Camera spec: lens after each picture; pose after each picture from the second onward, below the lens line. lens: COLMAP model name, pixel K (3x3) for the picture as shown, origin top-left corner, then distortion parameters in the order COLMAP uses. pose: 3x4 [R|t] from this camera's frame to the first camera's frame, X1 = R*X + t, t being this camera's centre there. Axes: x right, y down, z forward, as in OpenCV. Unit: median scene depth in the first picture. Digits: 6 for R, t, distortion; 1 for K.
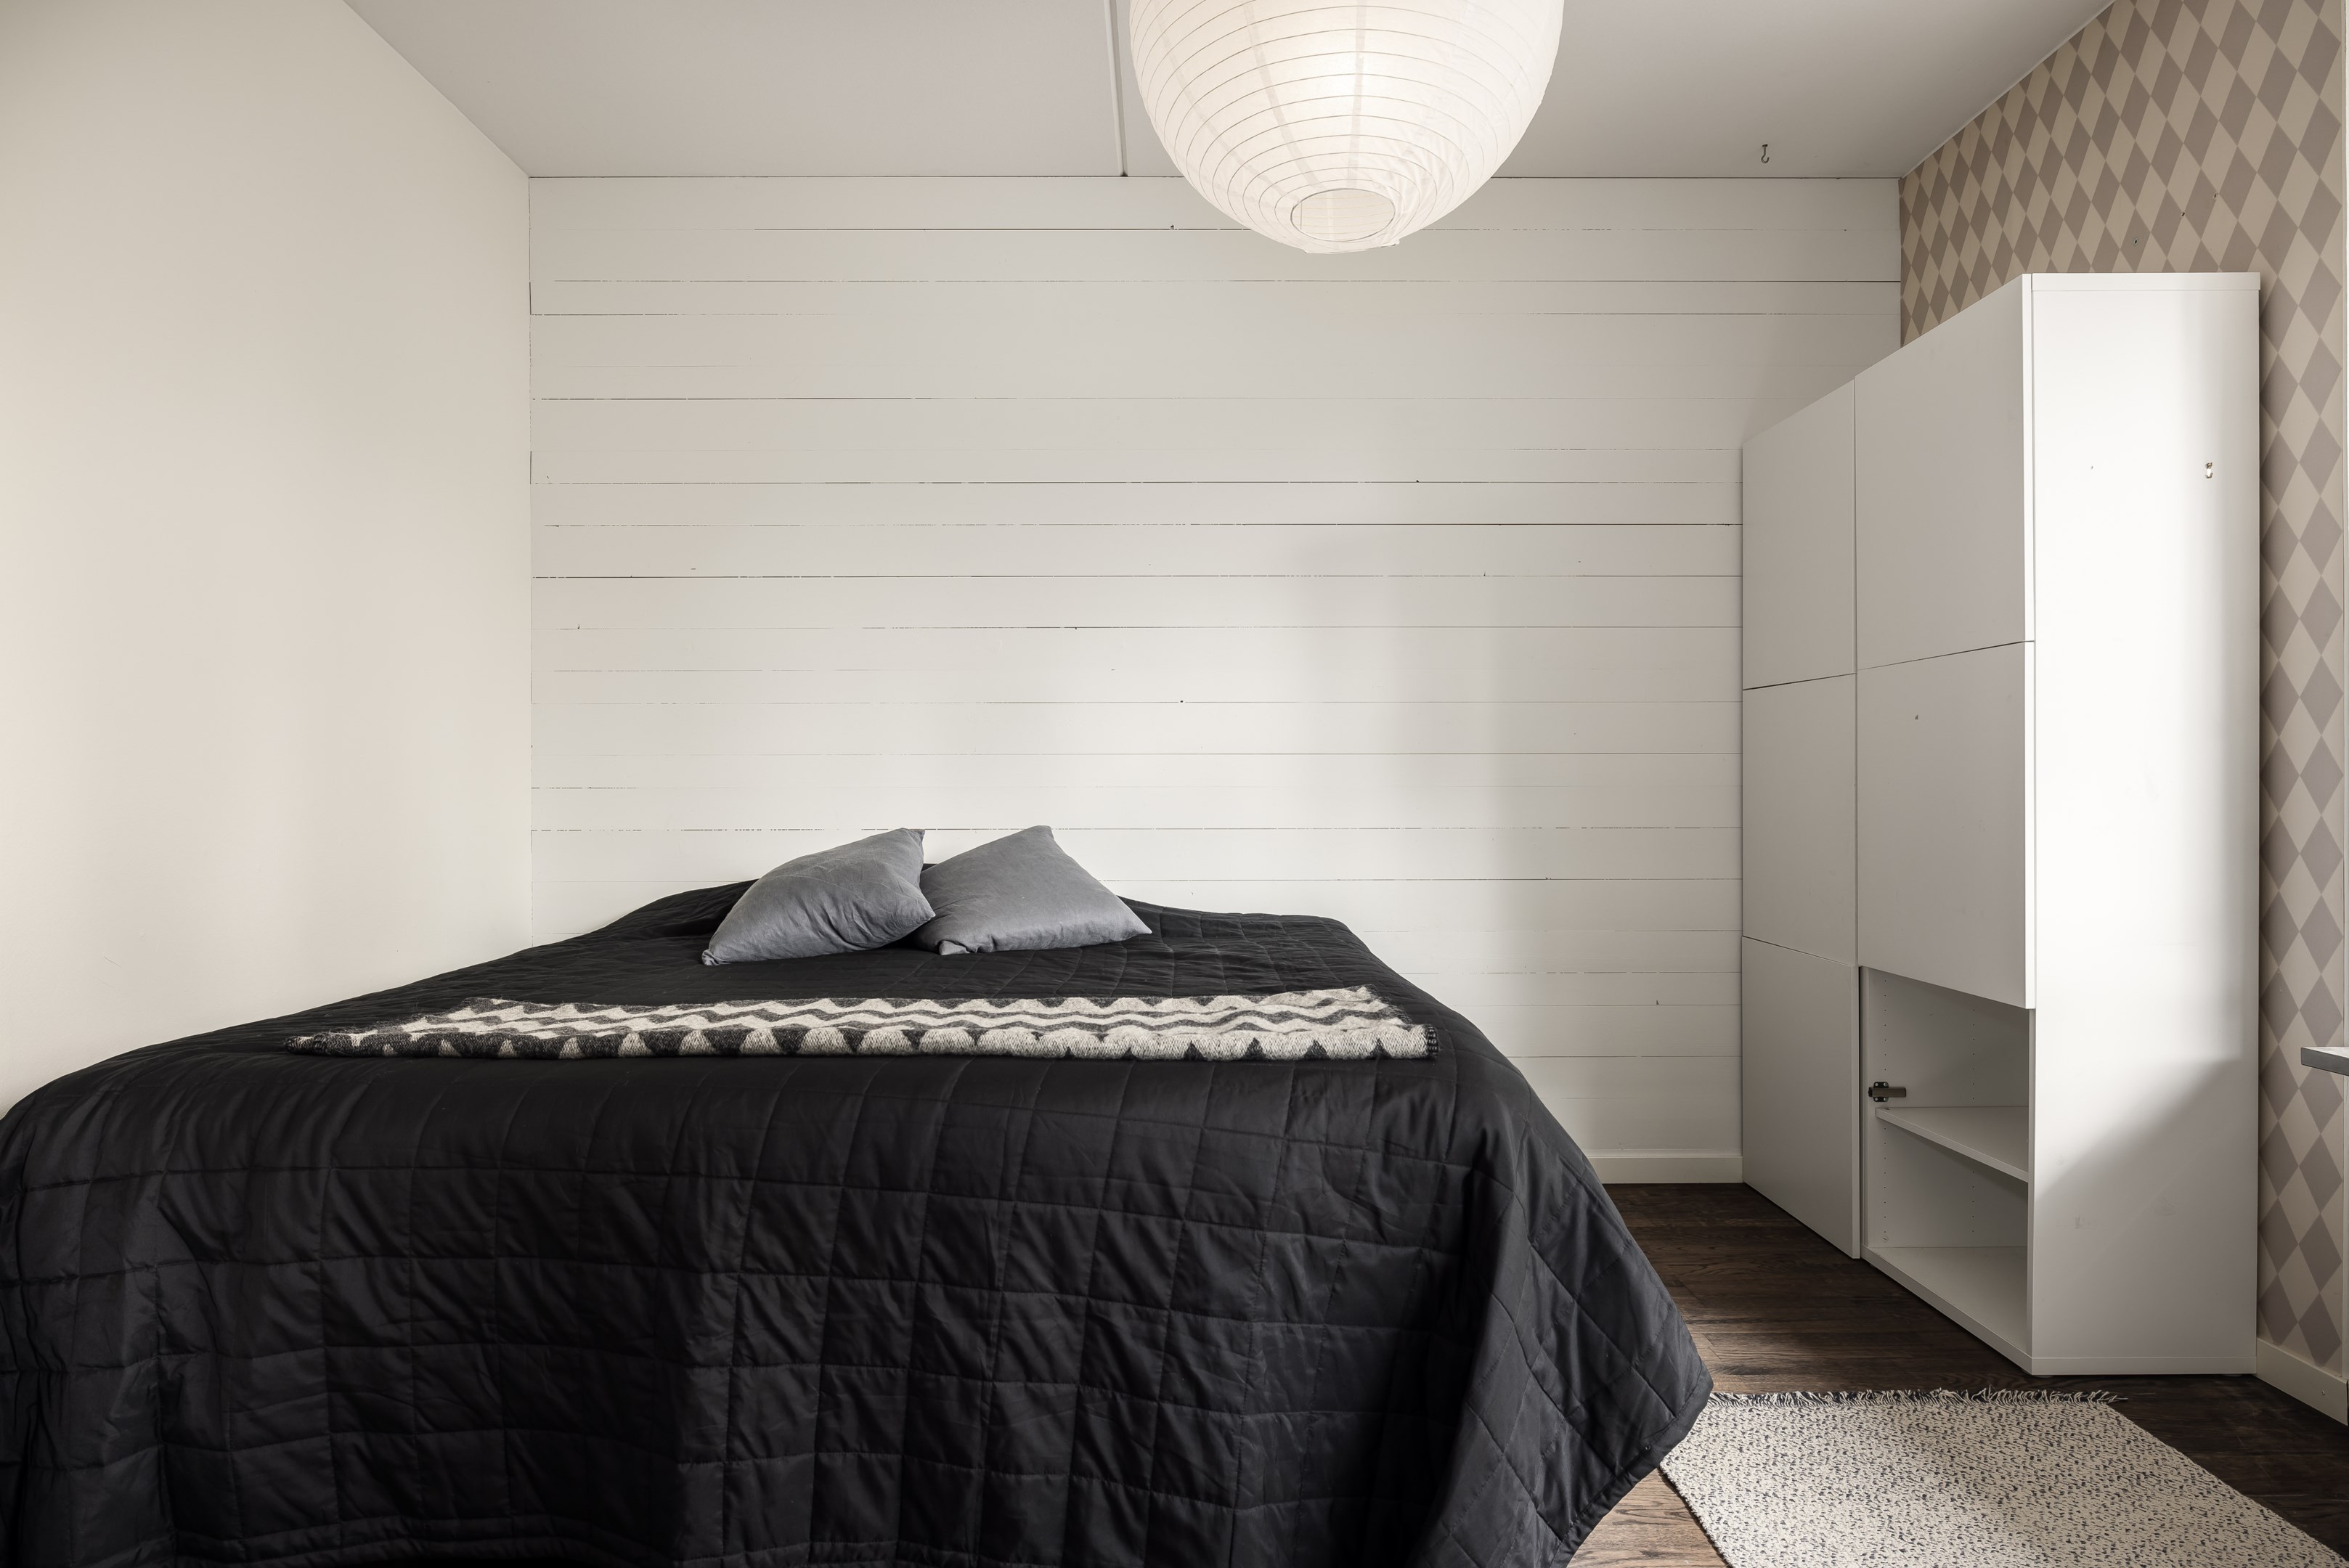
lens RADIAL K [[1410.1, 0, 1174.5], [0, 1410.1, 784.0], [0, 0, 1]] dist [-0.003251, 0.000511]
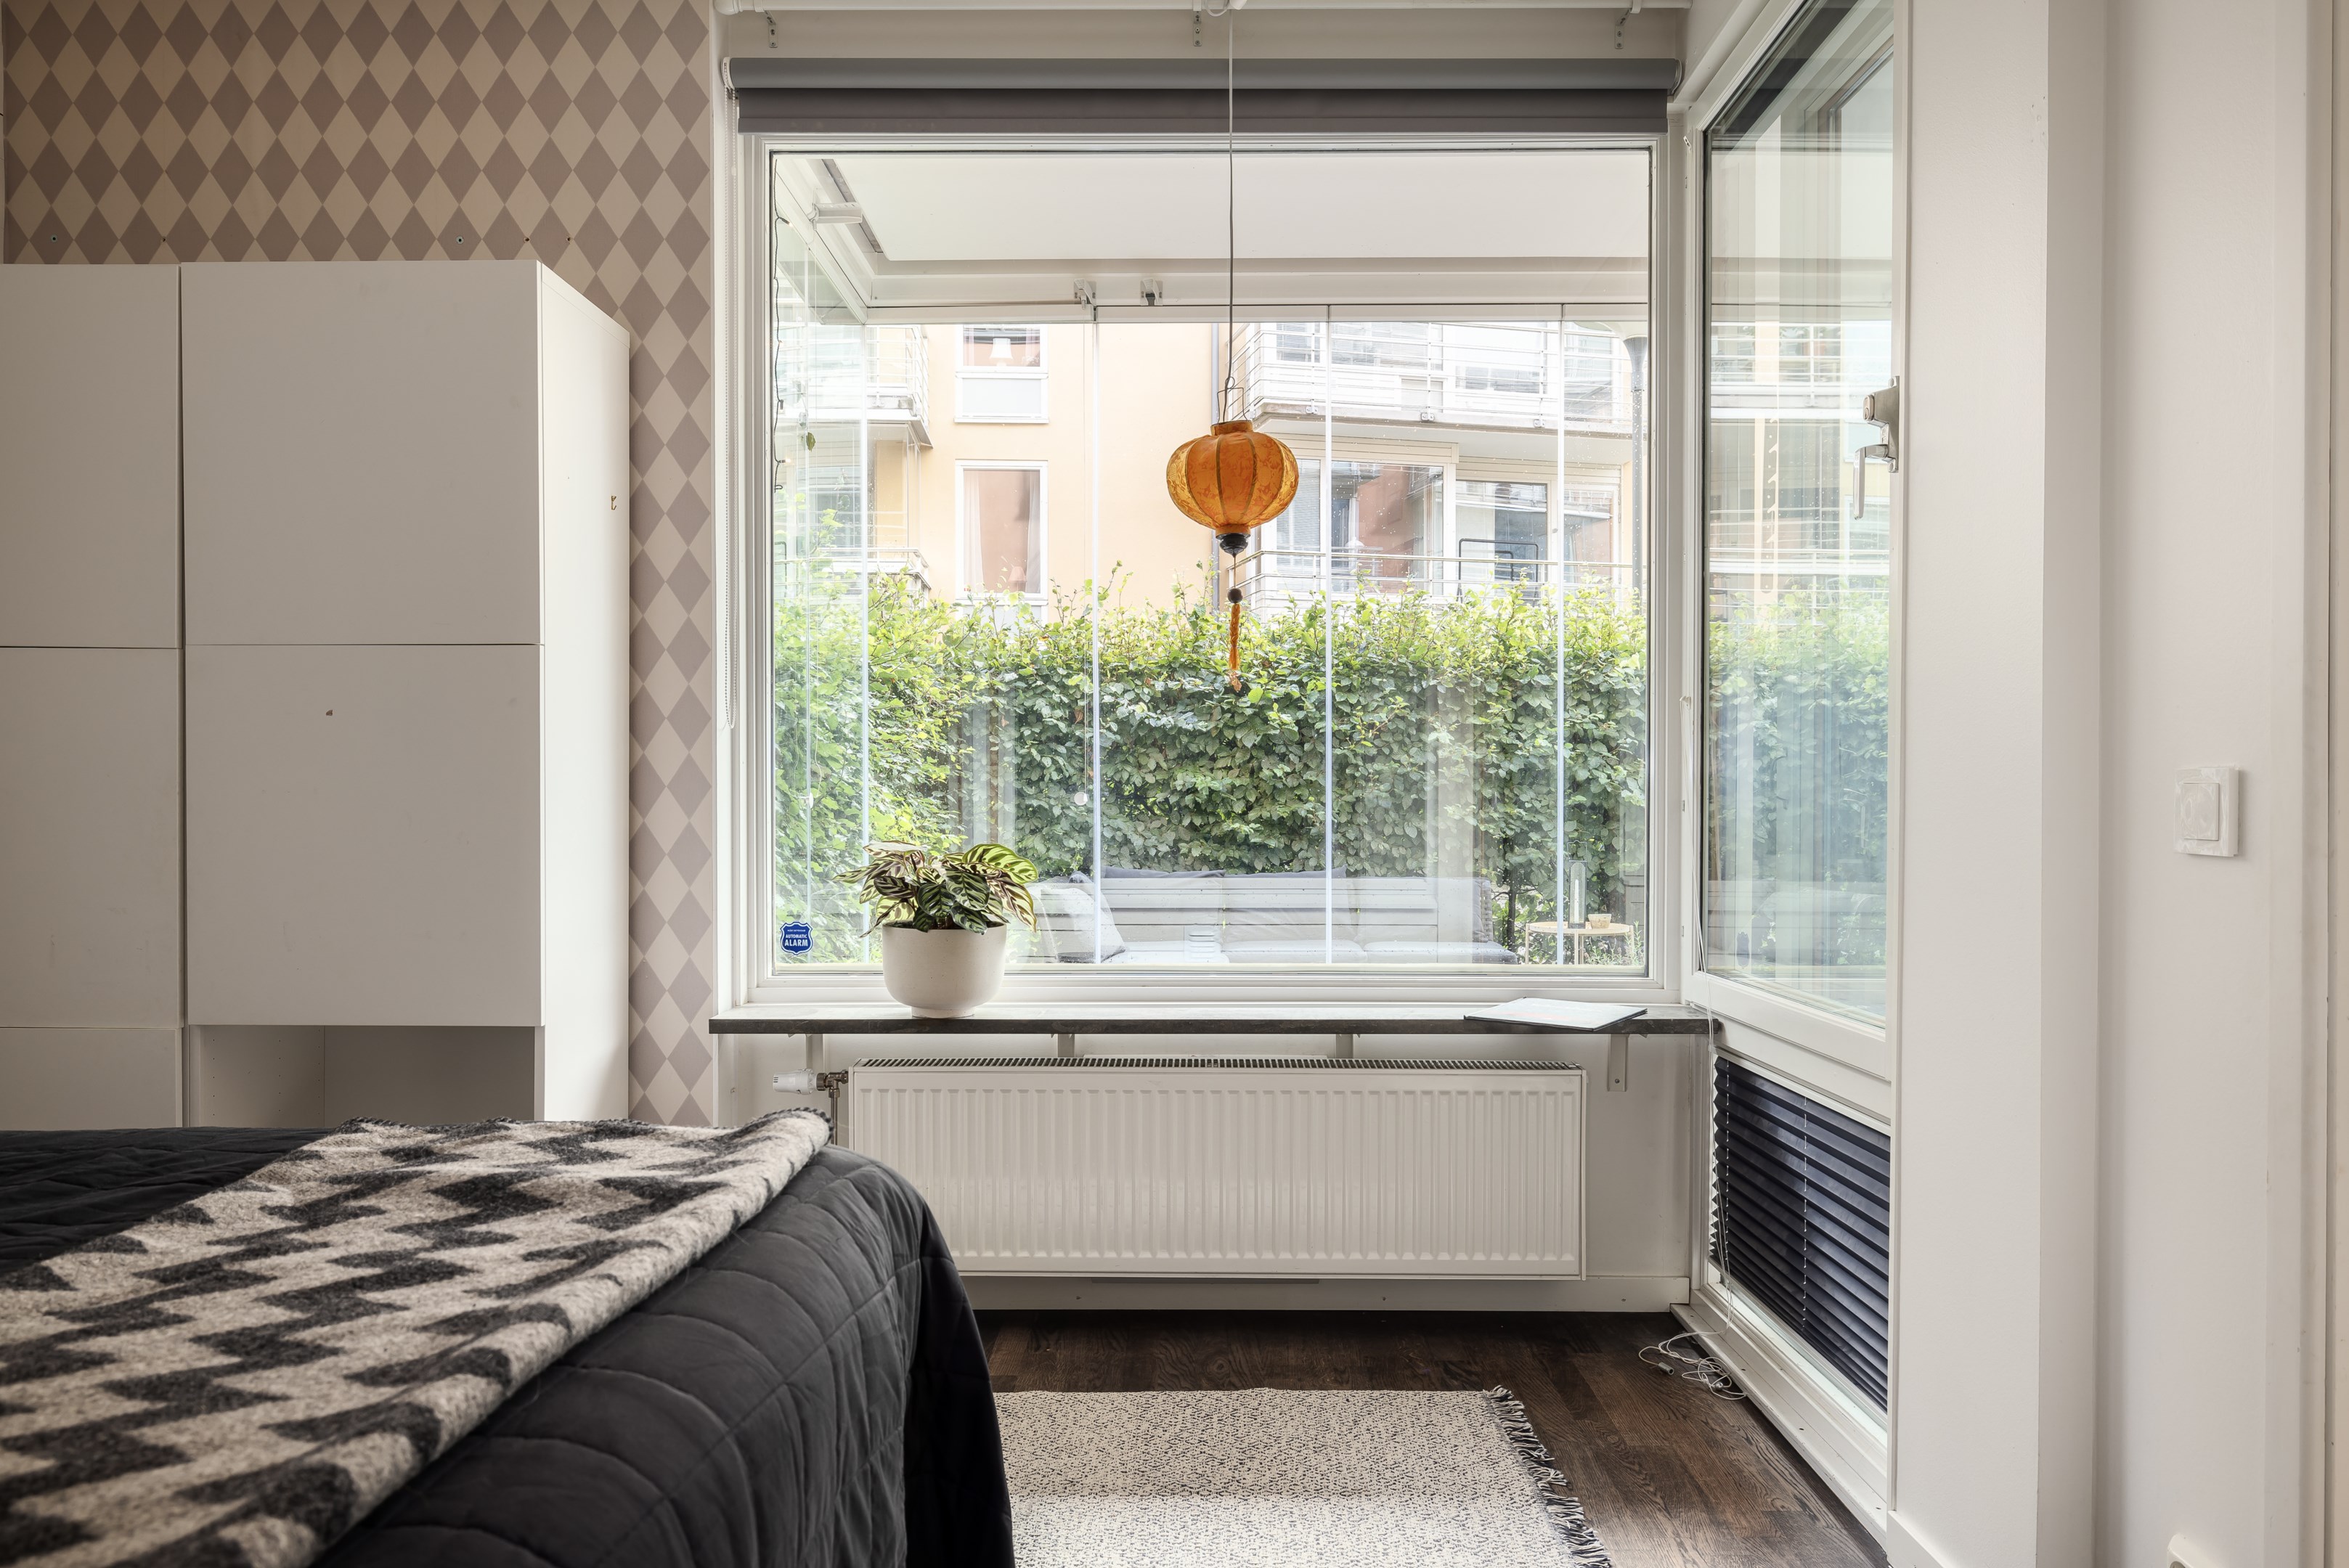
lens RADIAL K [[1598.7, 0, 1174.5], [0, 1598.7, 784.0], [0, 0, 1]] dist [-0.000485, -0.001999]
pose [[0.020114, 0.007273, 0.999771, -0.454589], [-0.008688, 0.999937, -0.007099, -0.001974], [-0.999760, -0.008543, 0.020176, 0.516335]]
